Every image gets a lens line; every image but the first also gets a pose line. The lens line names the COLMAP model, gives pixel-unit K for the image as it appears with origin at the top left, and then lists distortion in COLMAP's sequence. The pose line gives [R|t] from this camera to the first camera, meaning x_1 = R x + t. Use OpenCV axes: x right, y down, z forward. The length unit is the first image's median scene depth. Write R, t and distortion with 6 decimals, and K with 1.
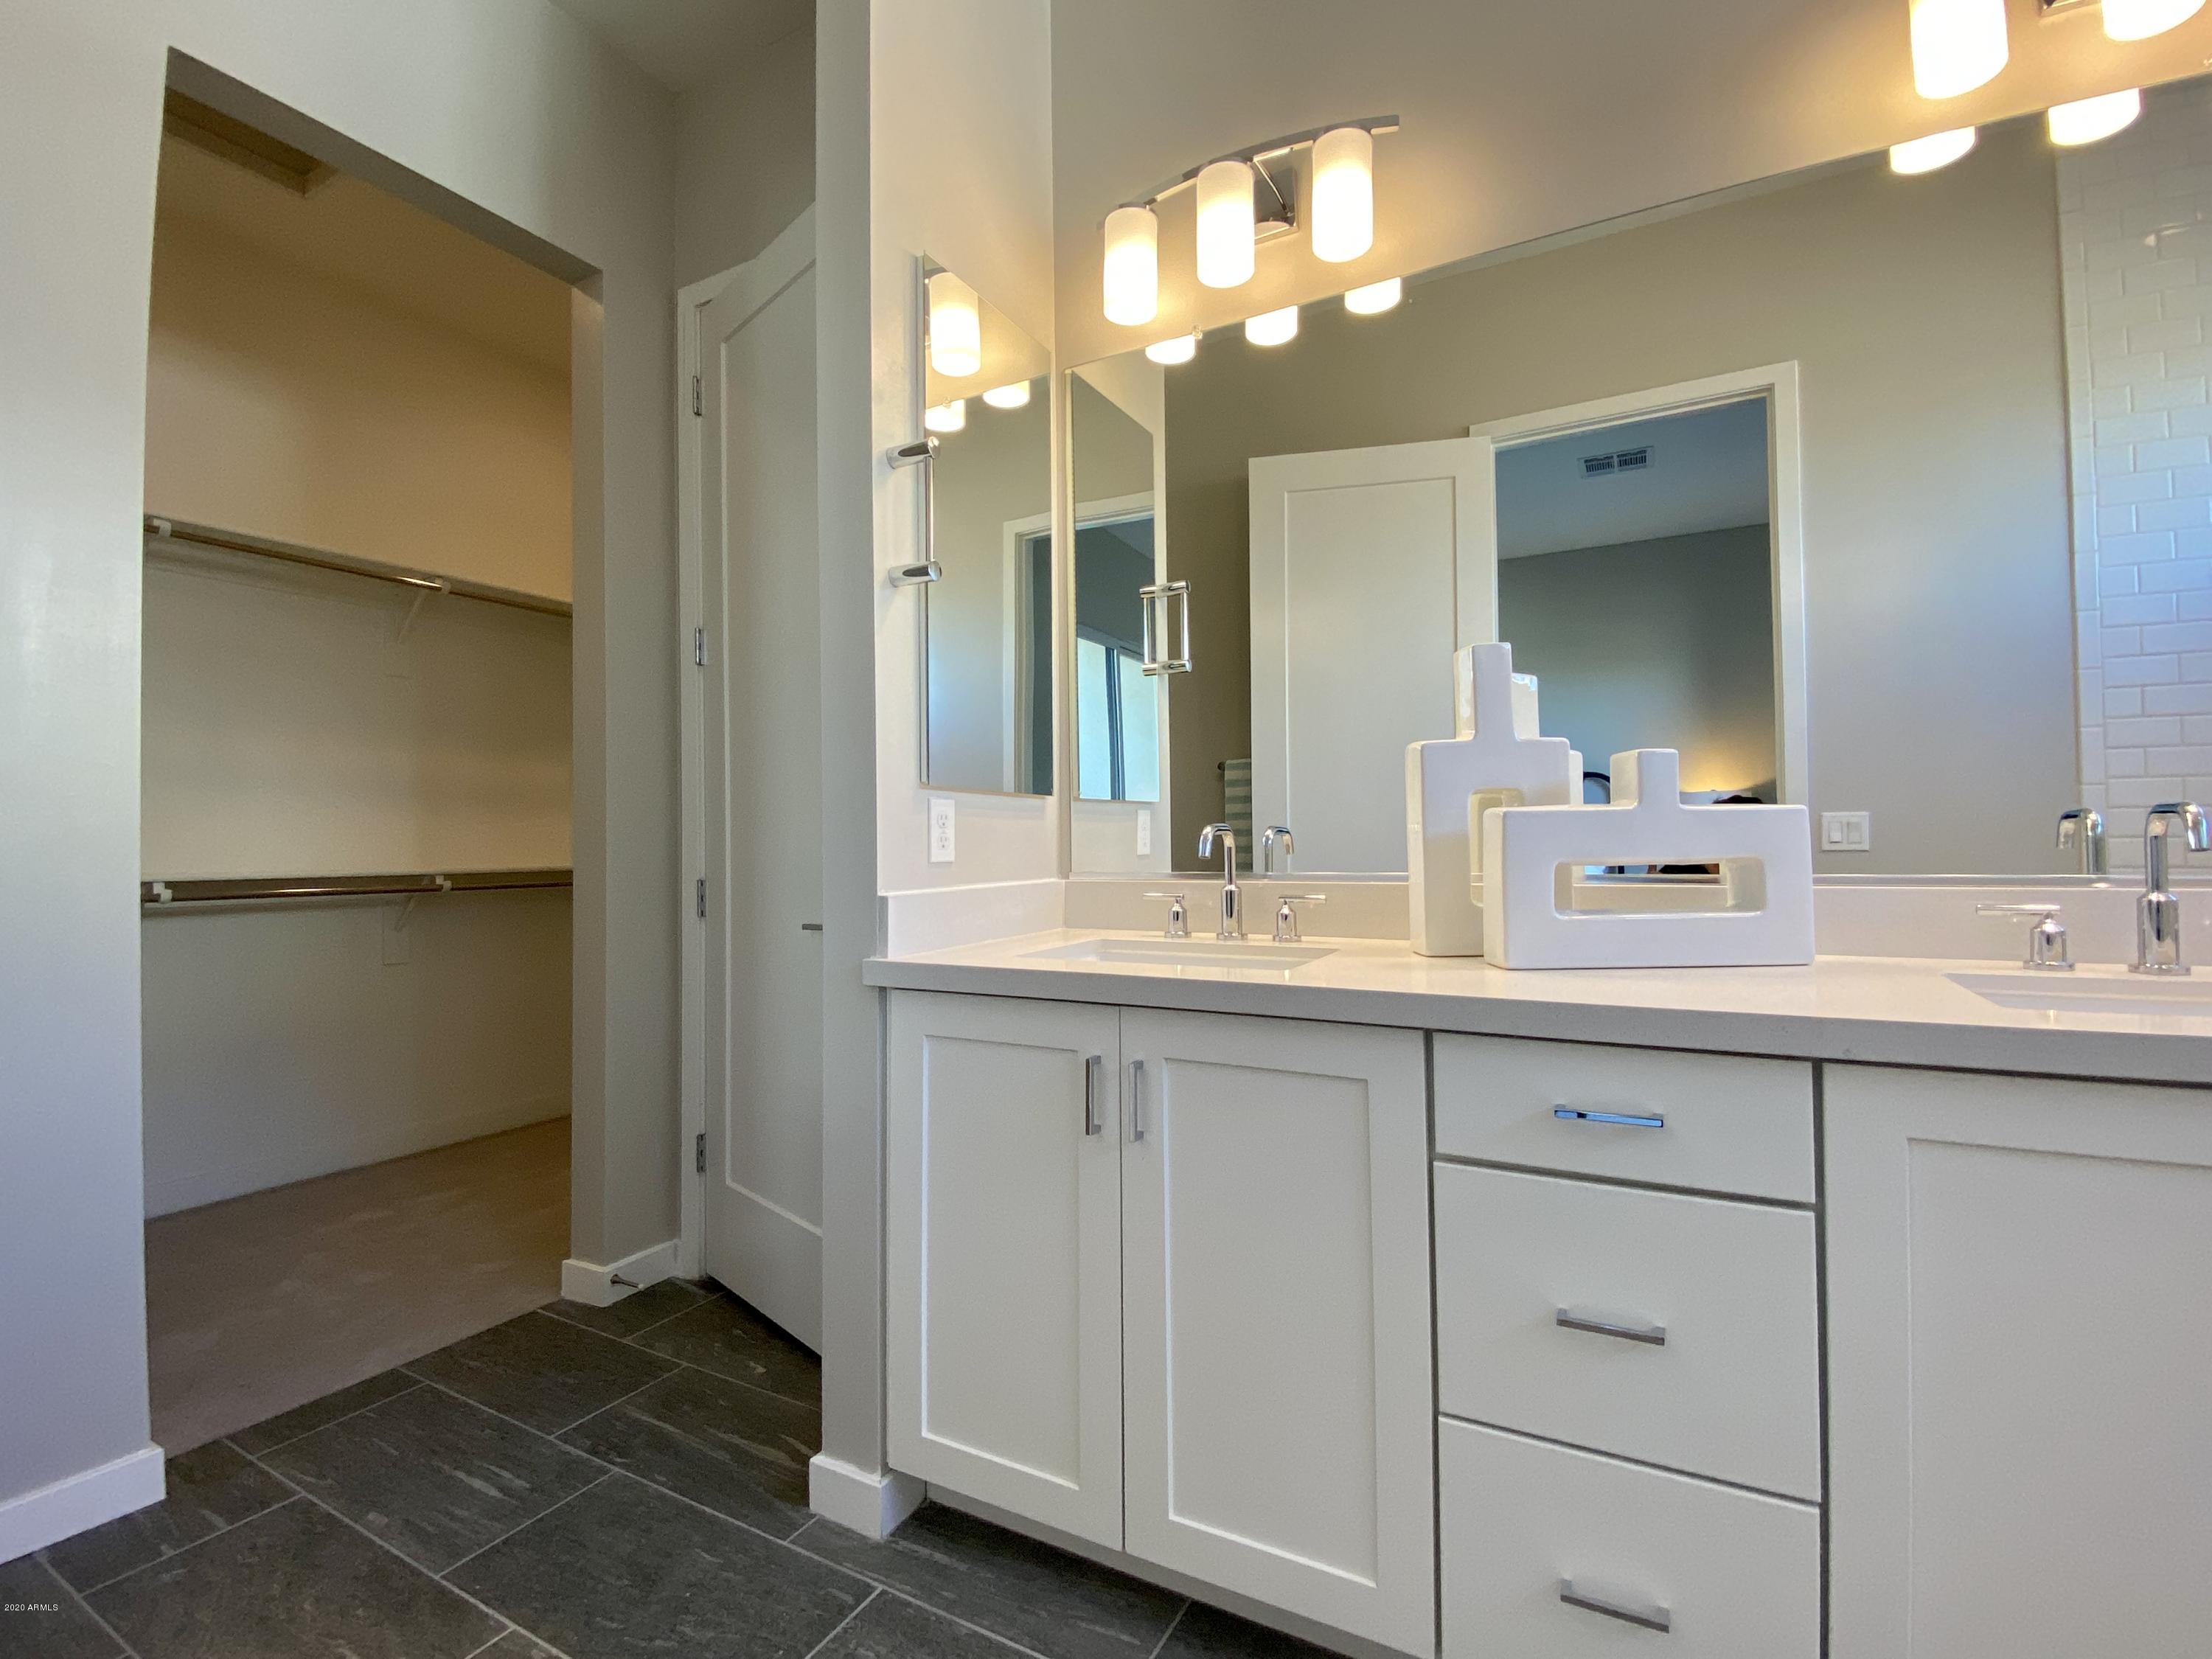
lens RADIAL K [[1010.6, 0, 1112.4], [0, 1010.6, 826.2], [0, 0, 1]] dist [0.031252, -0.025342]
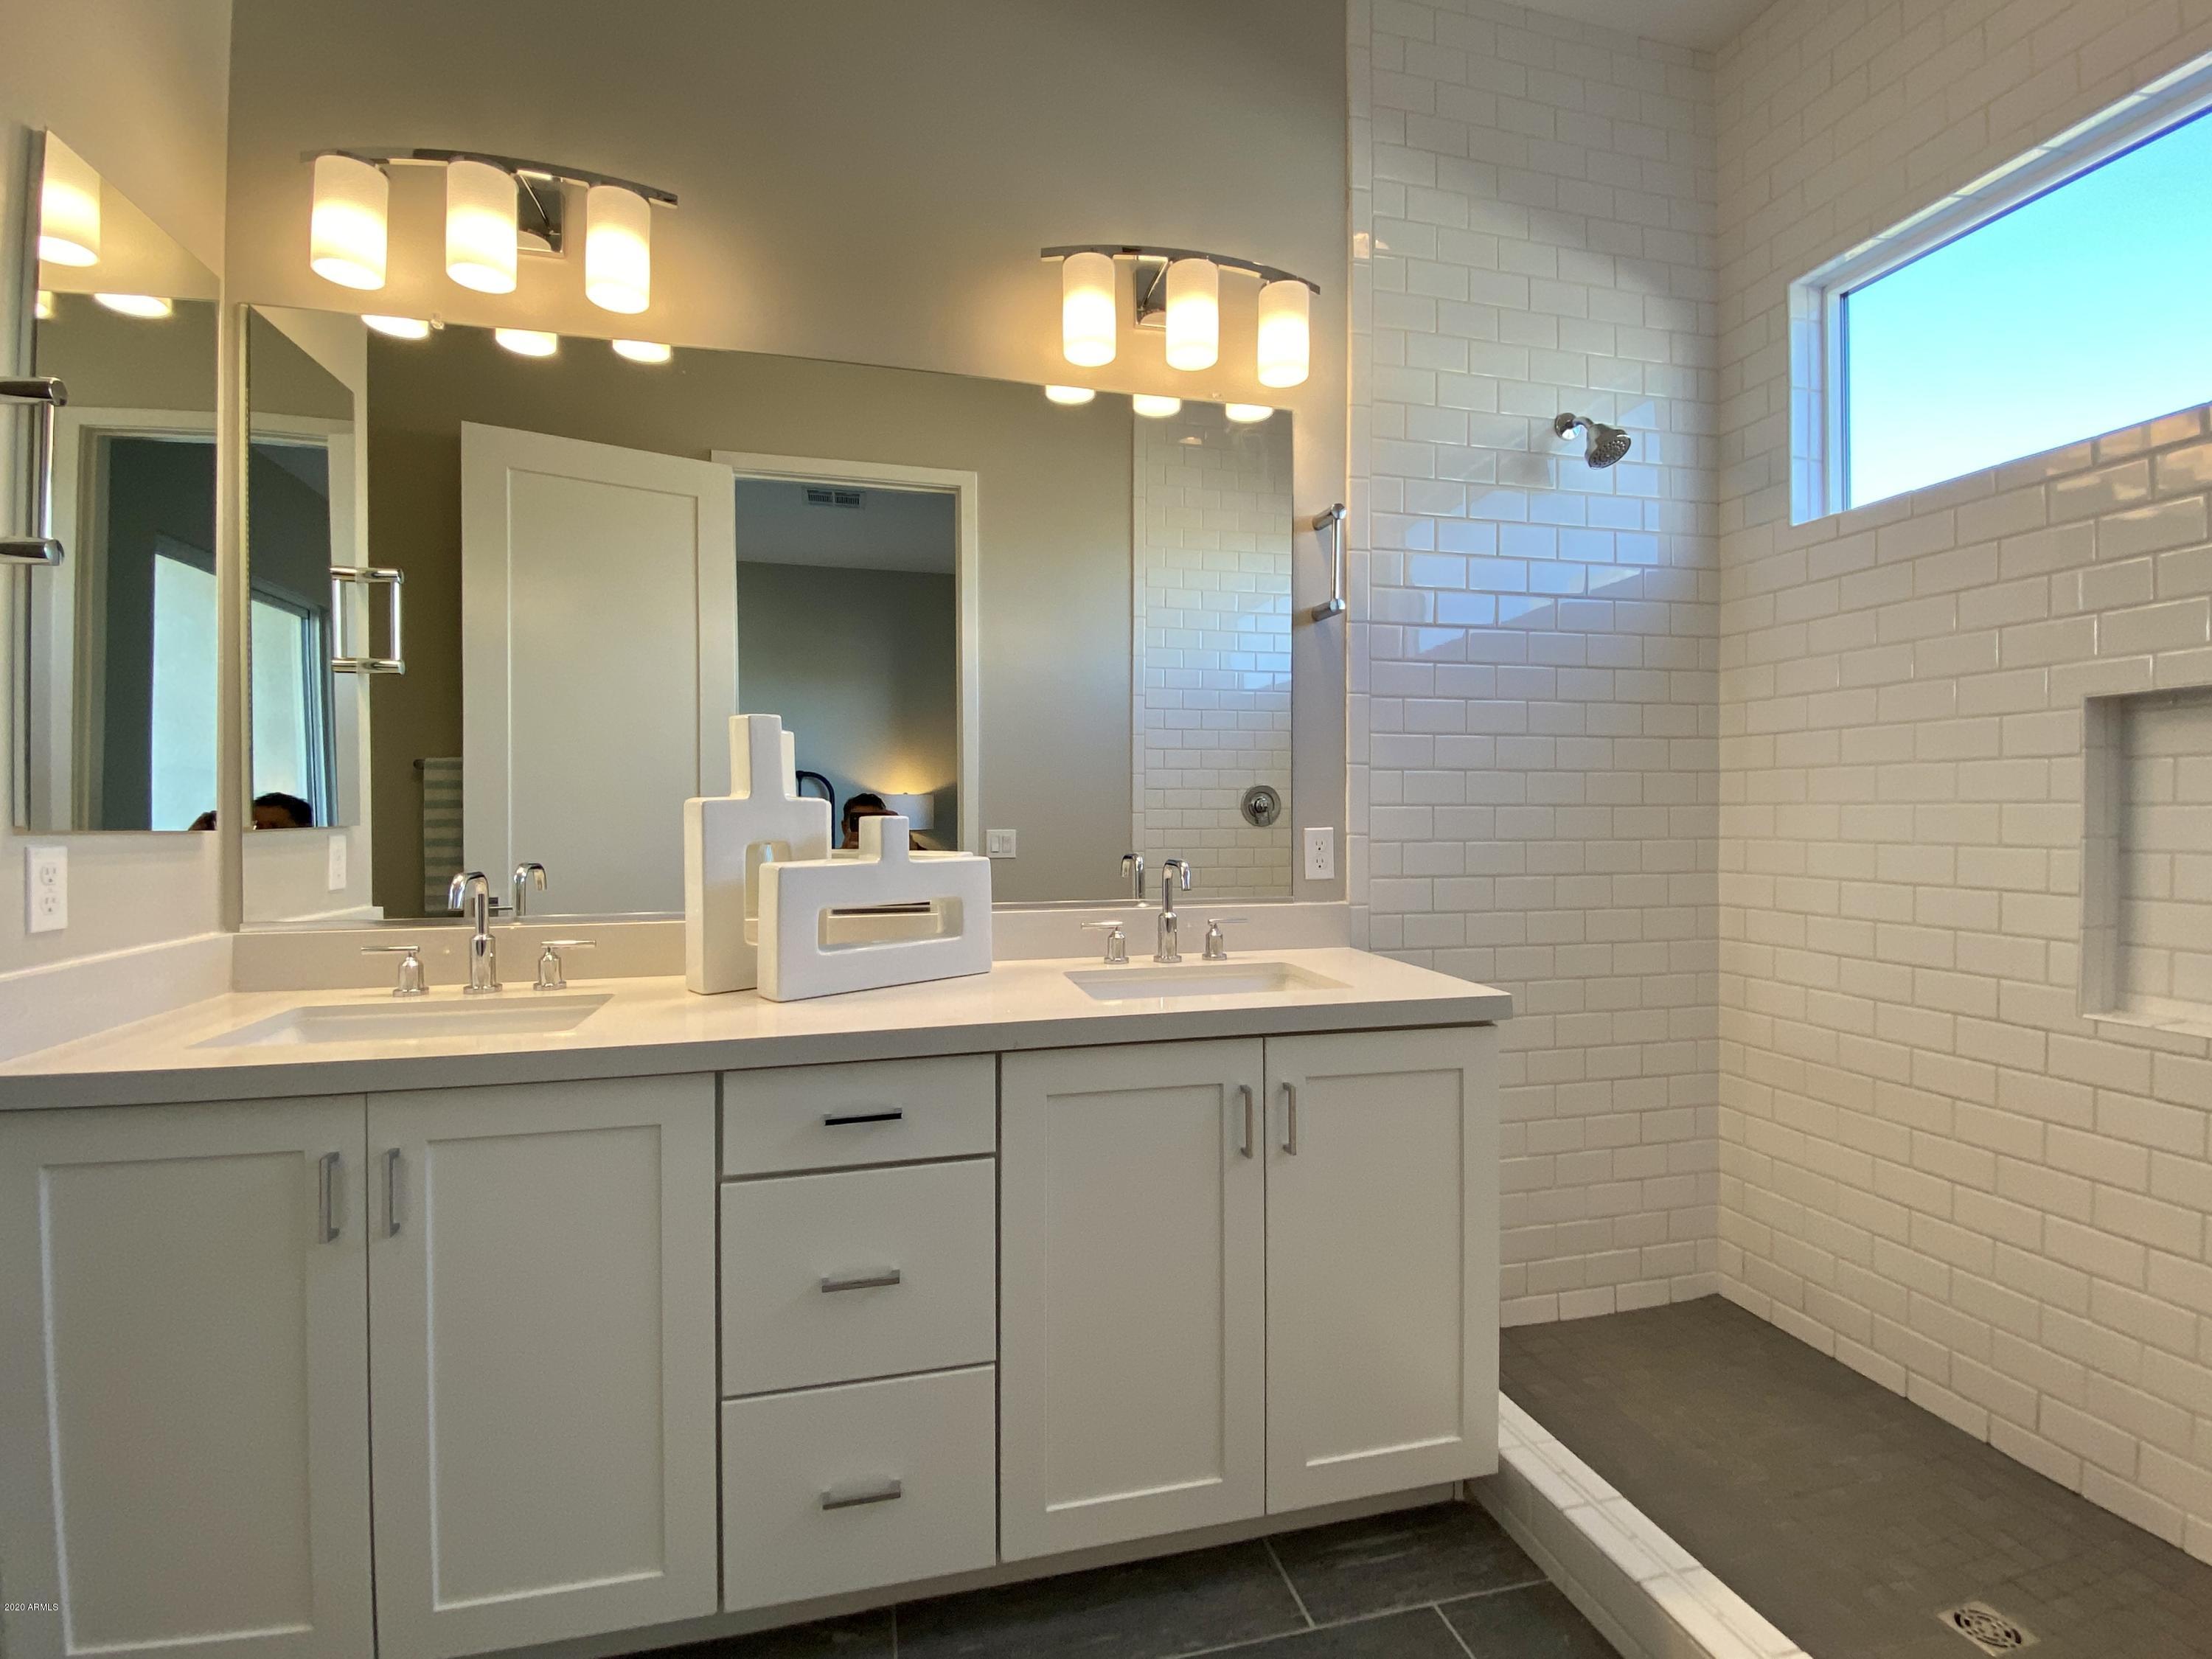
lens RADIAL K [[1010.6, 0, 1112.4], [0, 1010.6, 826.2], [0, 0, 1]] dist [0.031252, -0.025342]
pose [[0.736800, 0.002566, 0.676106, -0.095417], [-0.019996, 0.999638, 0.017997, -0.072667], [-0.675815, -0.026779, 0.736585, -0.093697]]
